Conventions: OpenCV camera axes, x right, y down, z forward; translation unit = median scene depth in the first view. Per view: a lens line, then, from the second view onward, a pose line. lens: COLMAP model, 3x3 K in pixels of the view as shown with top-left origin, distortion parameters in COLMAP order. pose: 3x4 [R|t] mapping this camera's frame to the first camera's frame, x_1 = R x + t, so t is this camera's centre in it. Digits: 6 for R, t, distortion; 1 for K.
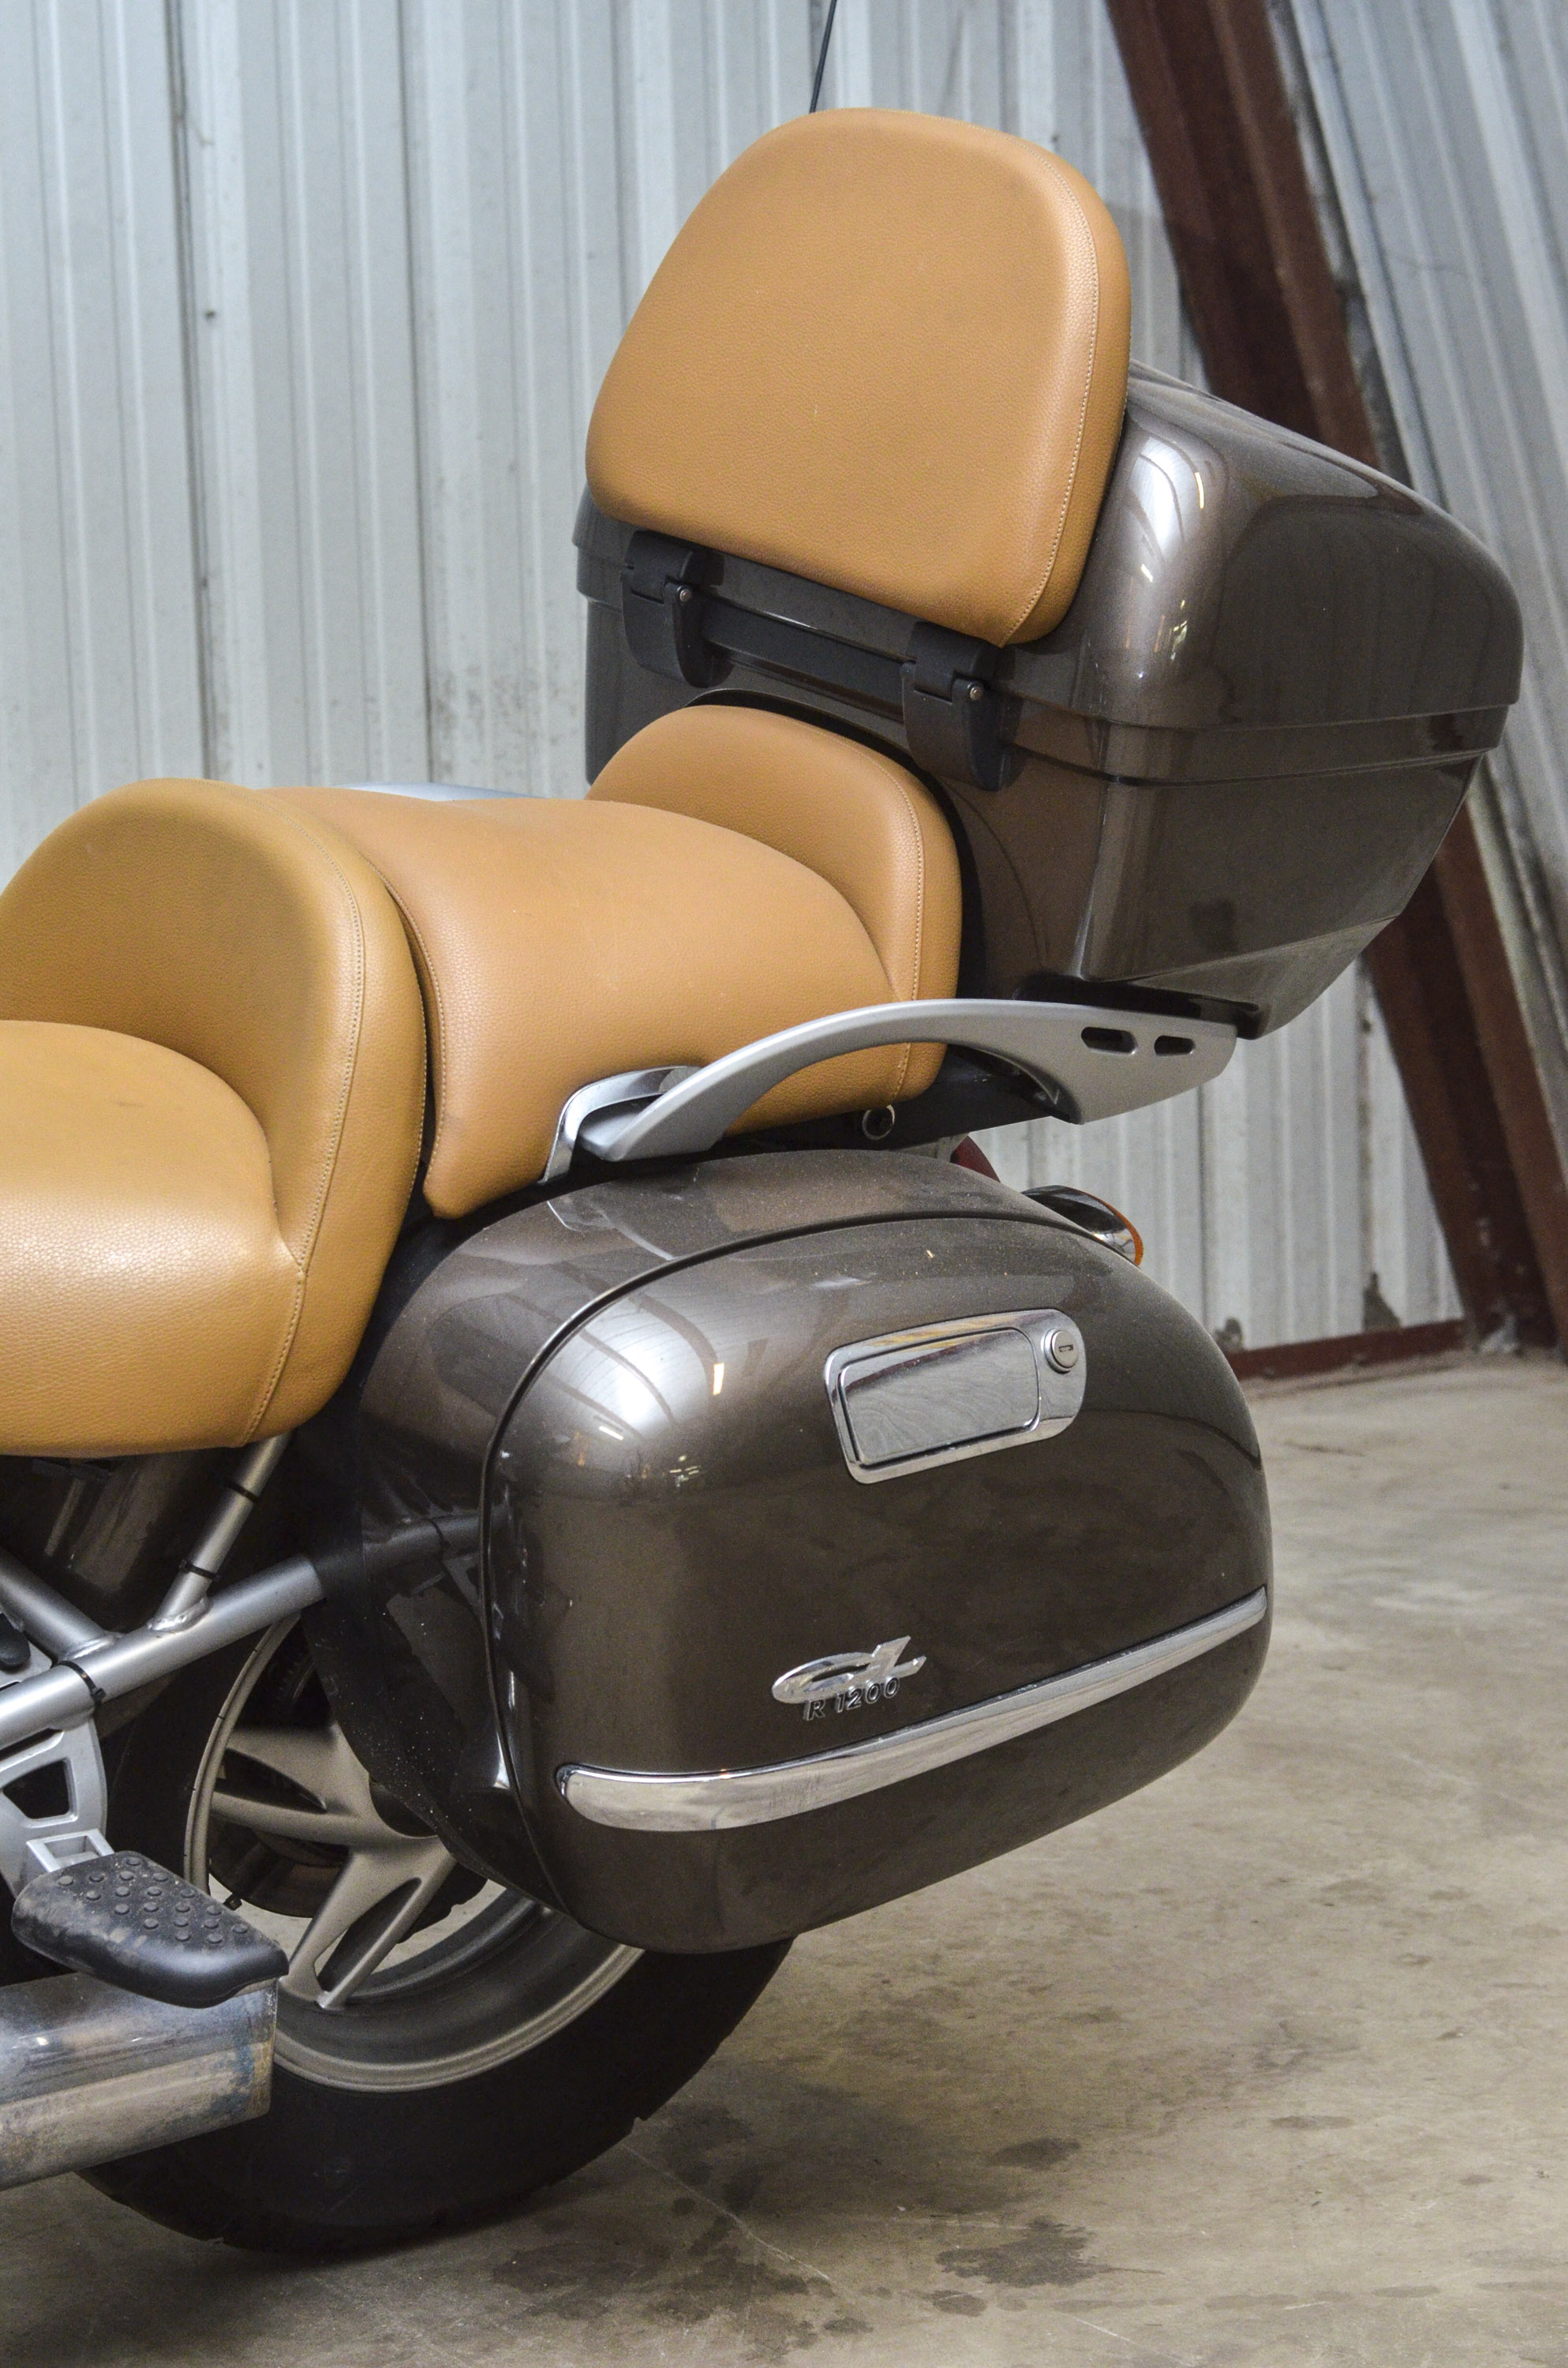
lens RADIAL K [[4423.3, 0, 788.3], [0, 4423.3, 1220.5], [0, 0, 1]] dist [0.018778, 0.026913]
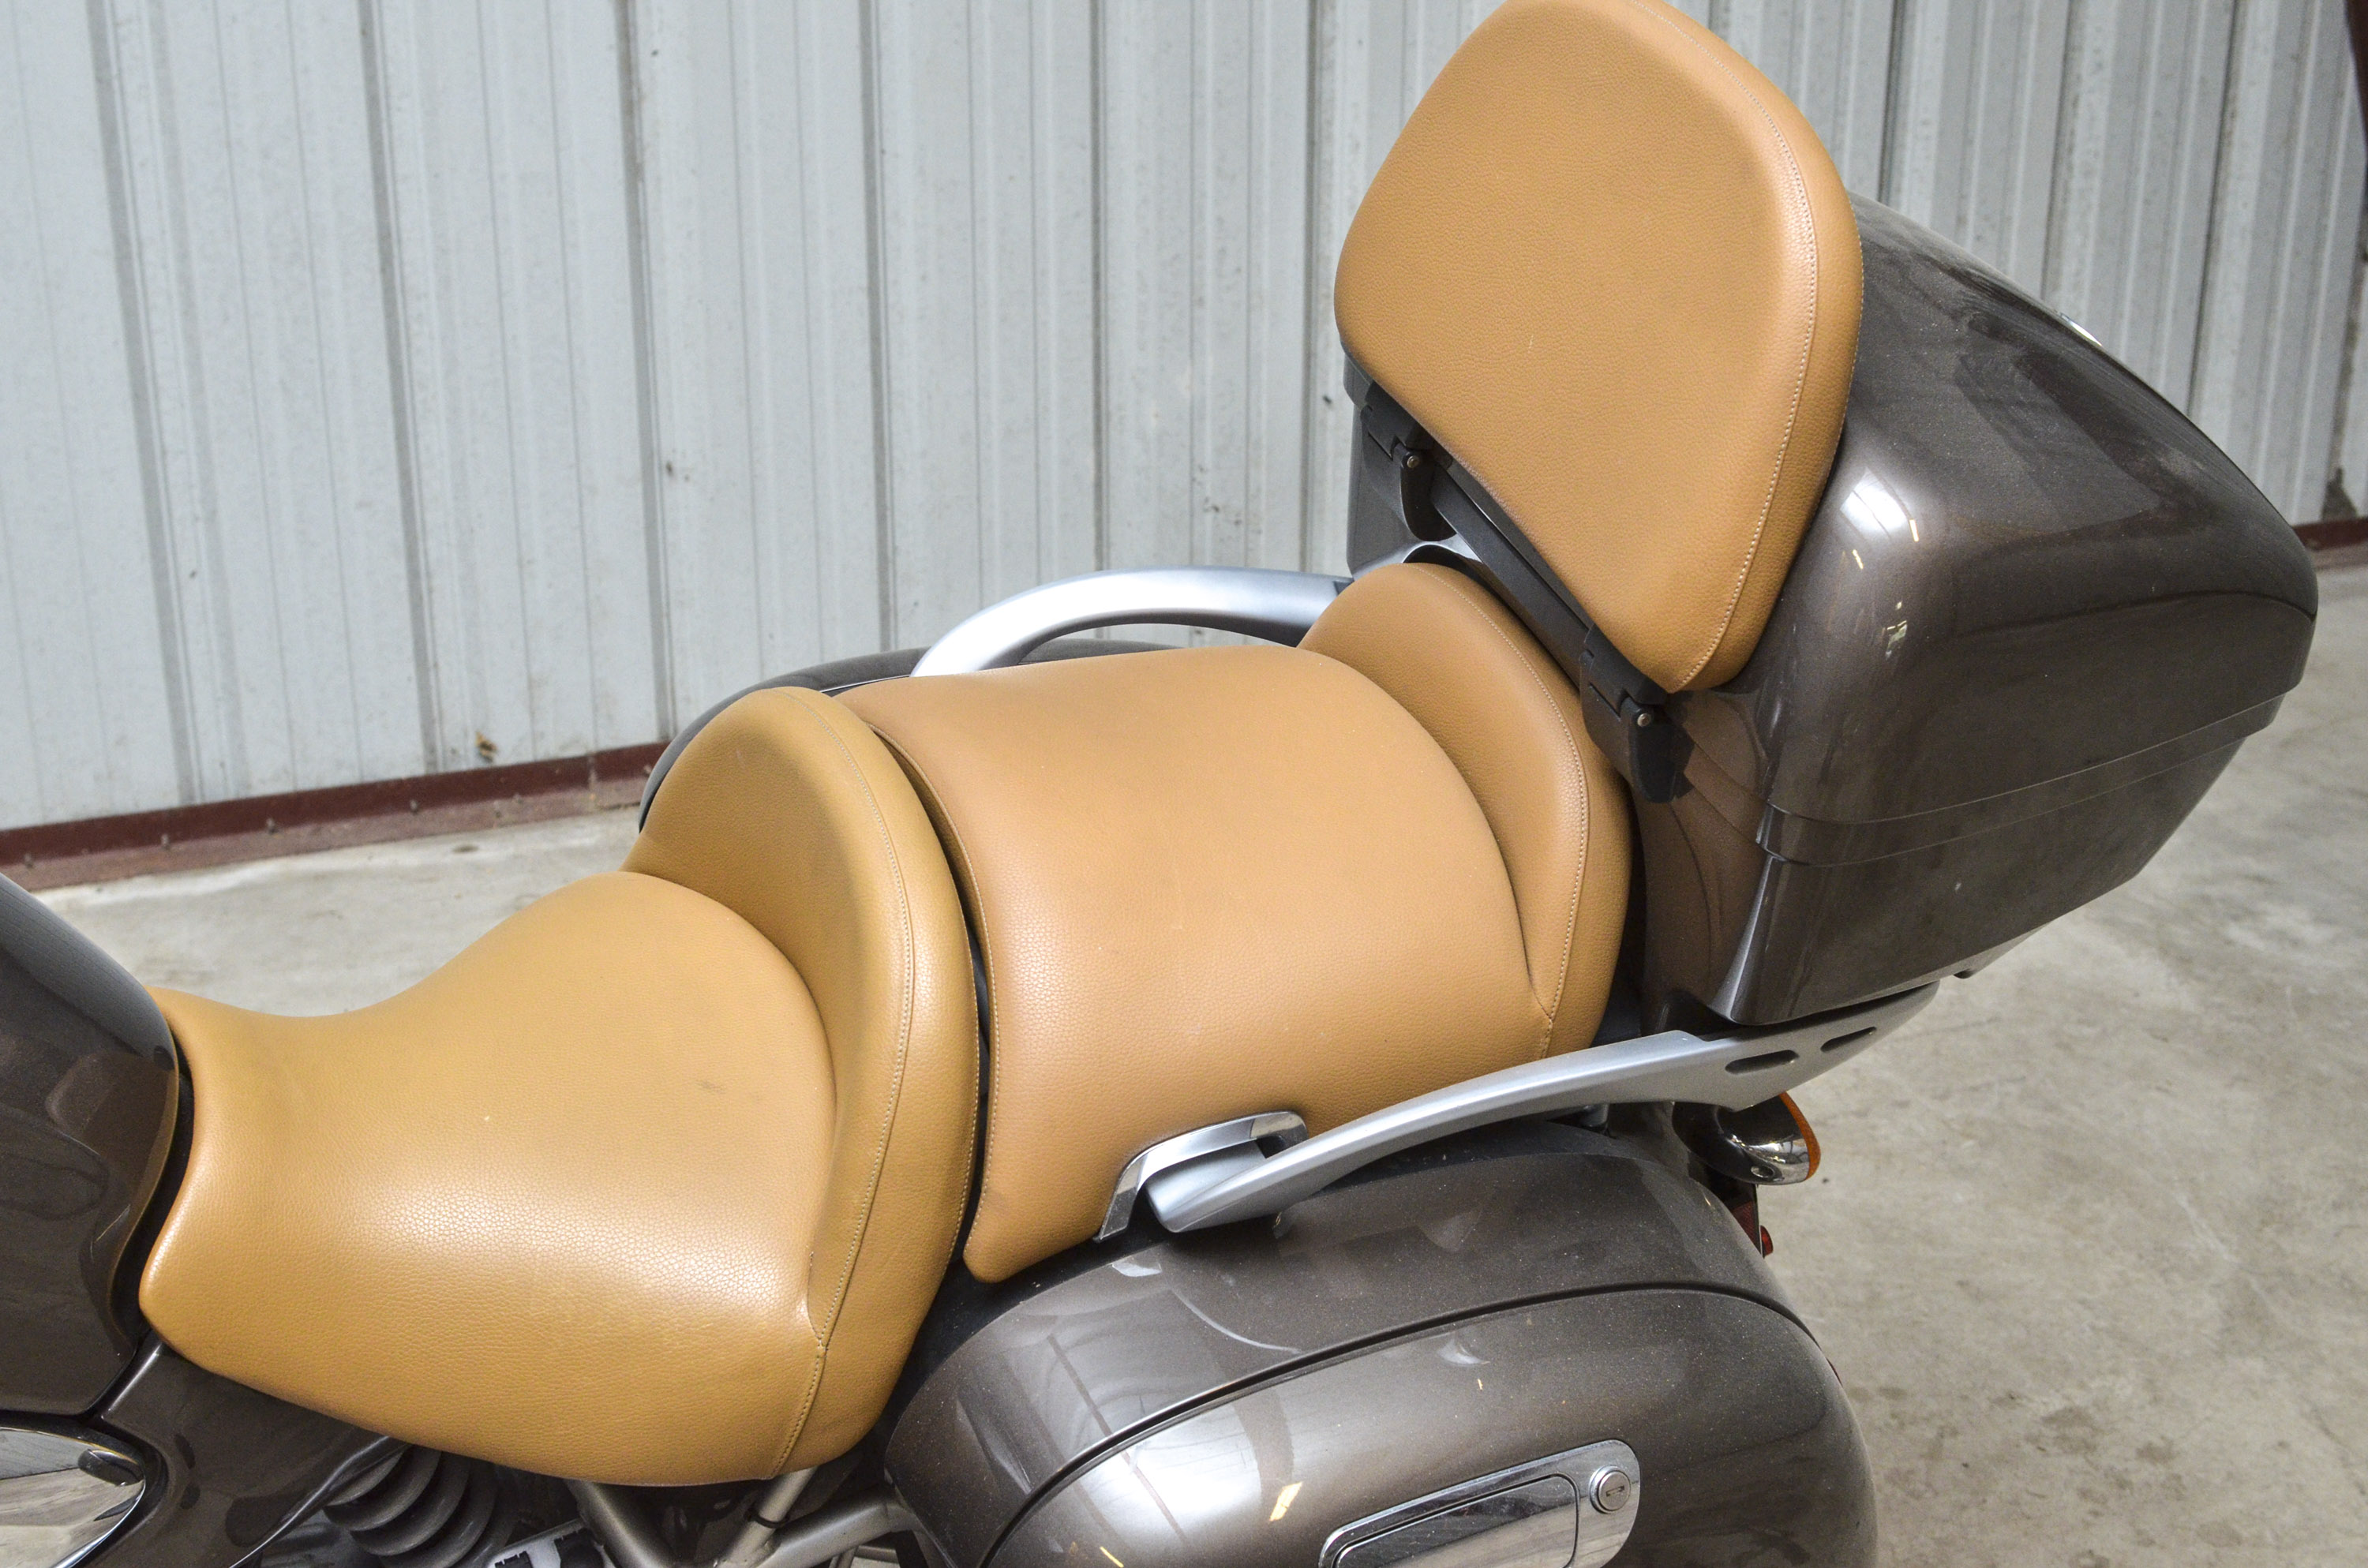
lens RADIAL K [[3129.8, 0, 1184.0], [0, 3129.8, 784.0], [0, 0, 1]] dist [-0.099496, 0.098044]
pose [[0.962983, 0.132203, -0.234918, 0.054952], [-0.063719, 0.958418, 0.278162, -0.147394], [0.261924, -0.252896, 0.931364, 0.195177]]
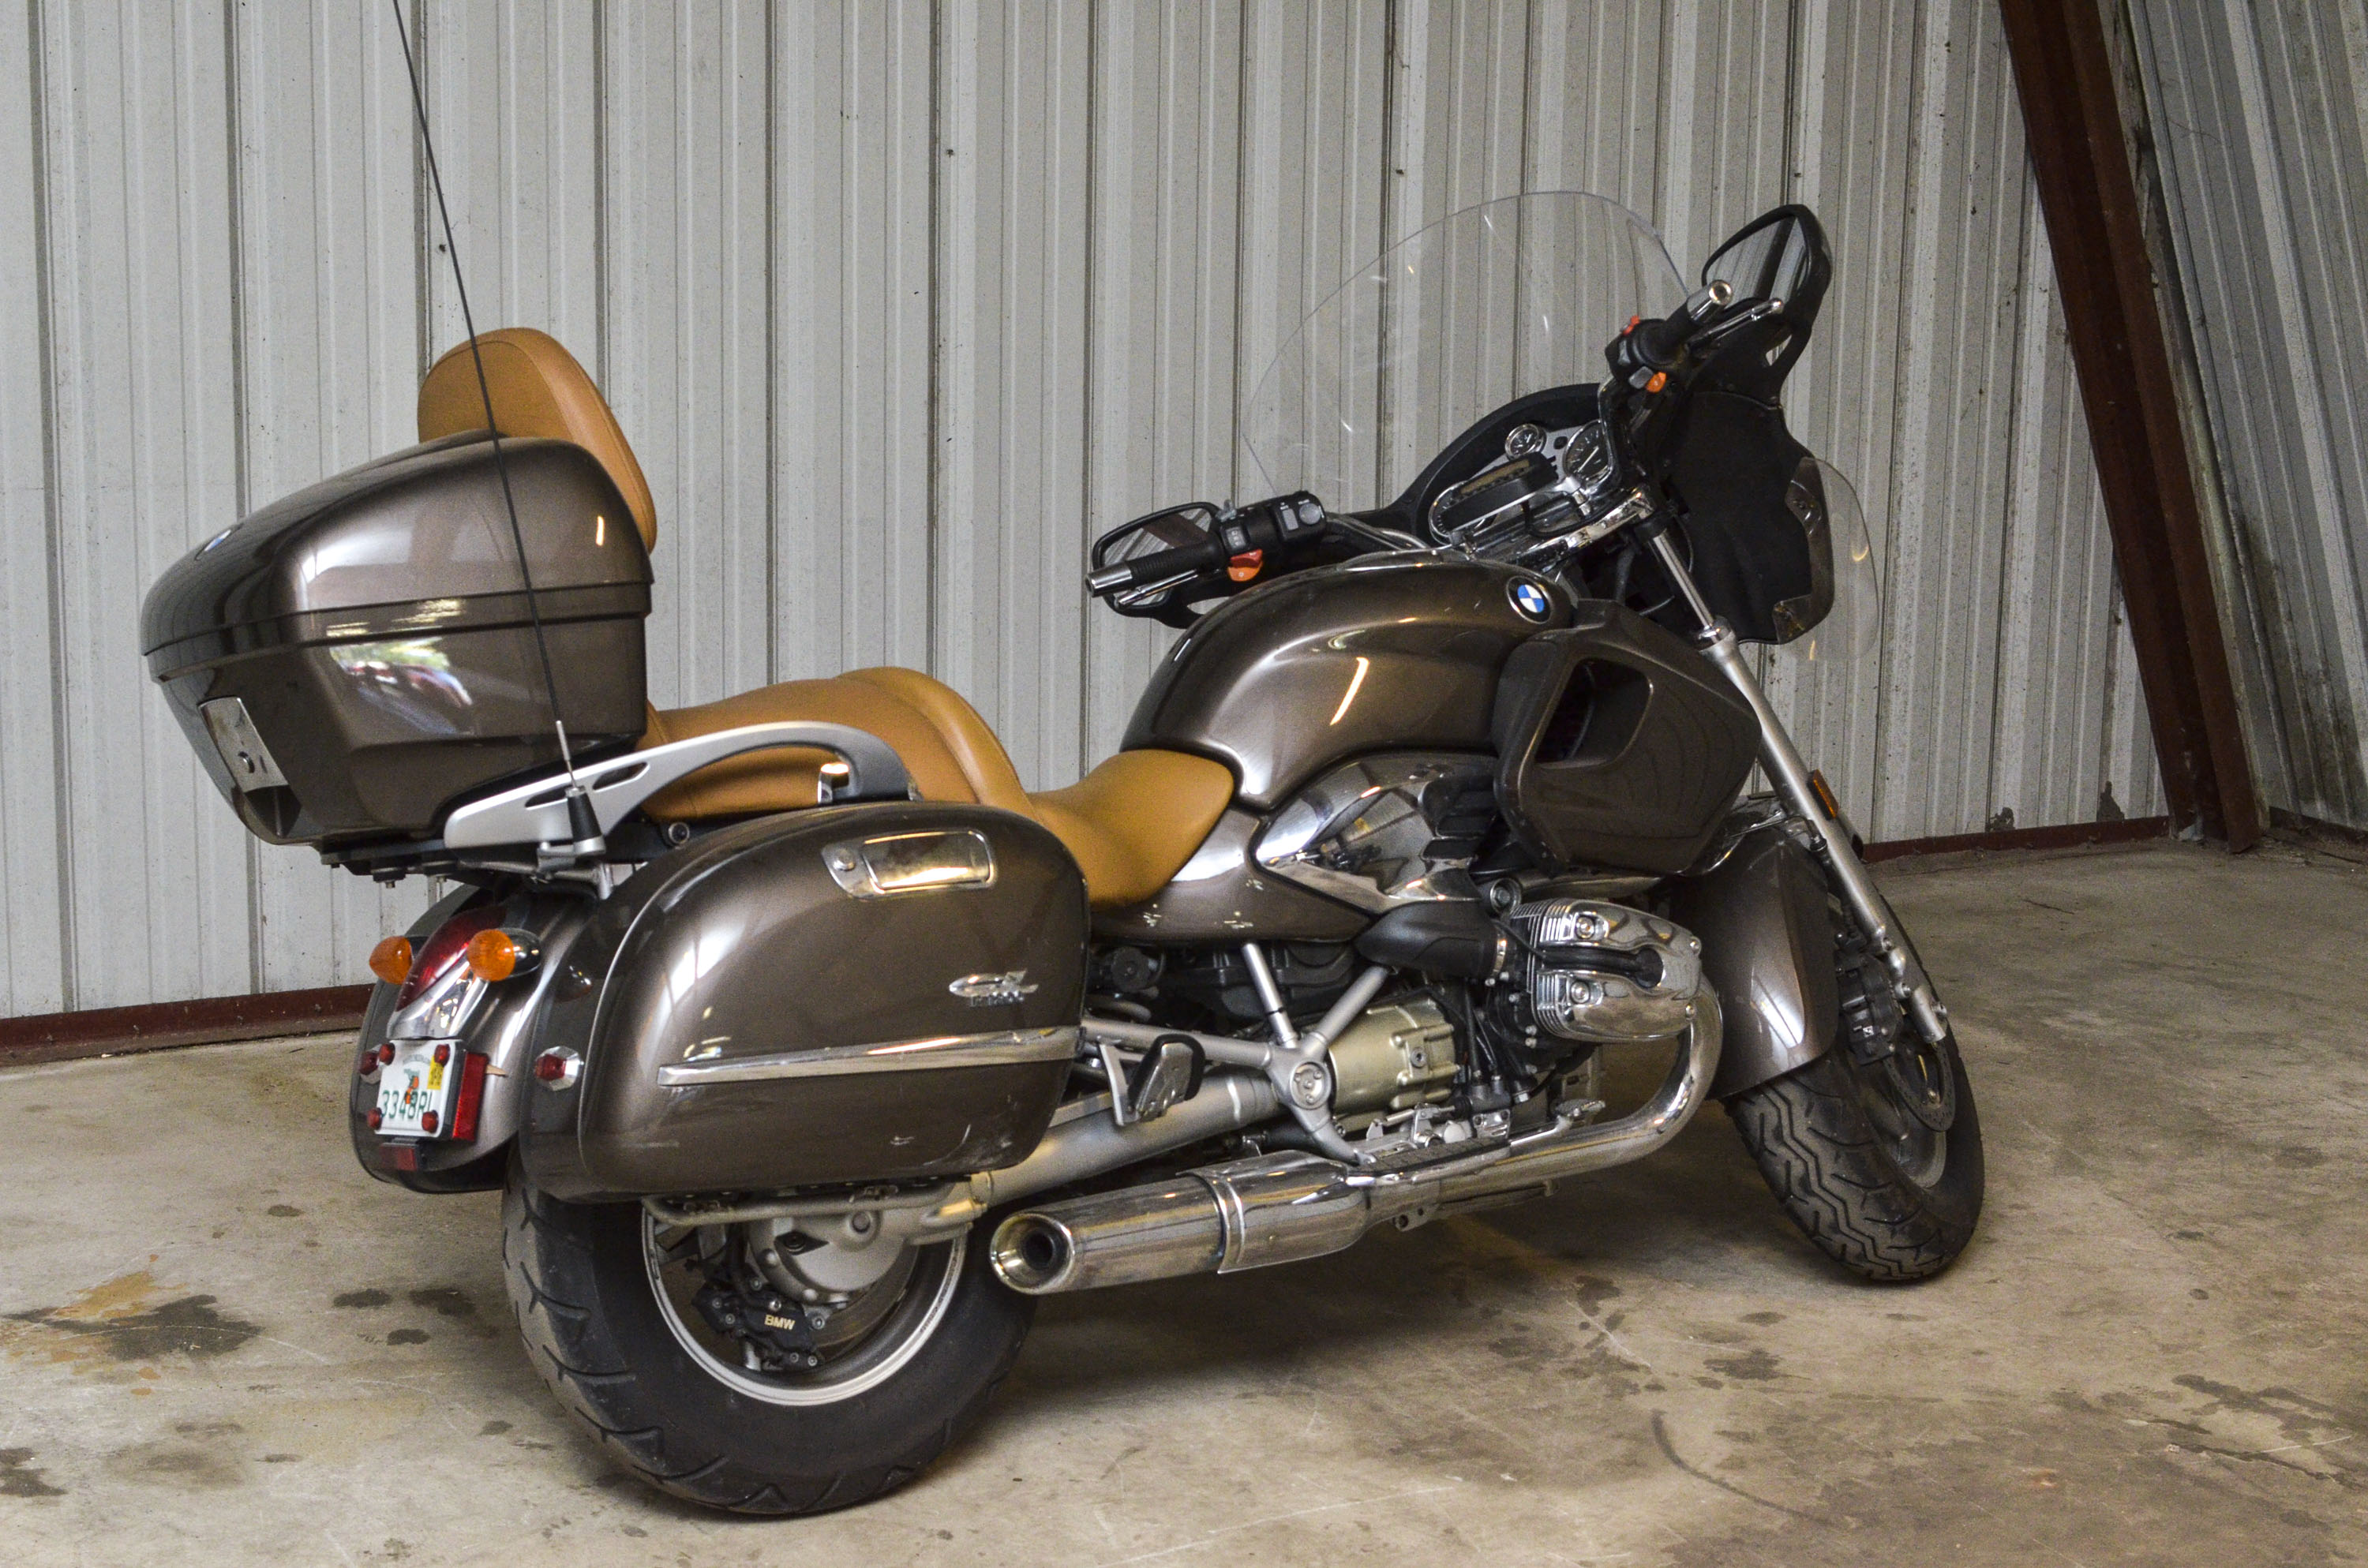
lens RADIAL K [[3836.5, 0, 1184.0], [0, 3836.5, 784.0], [0, 0, 1]] dist [-0.008803, -0.083162]
pose [[0.985258, 0.081376, -0.150480, 0.023535], [-0.070073, 0.994412, 0.078955, -0.089176], [0.156064, -0.067247, 0.985455, -0.441241]]
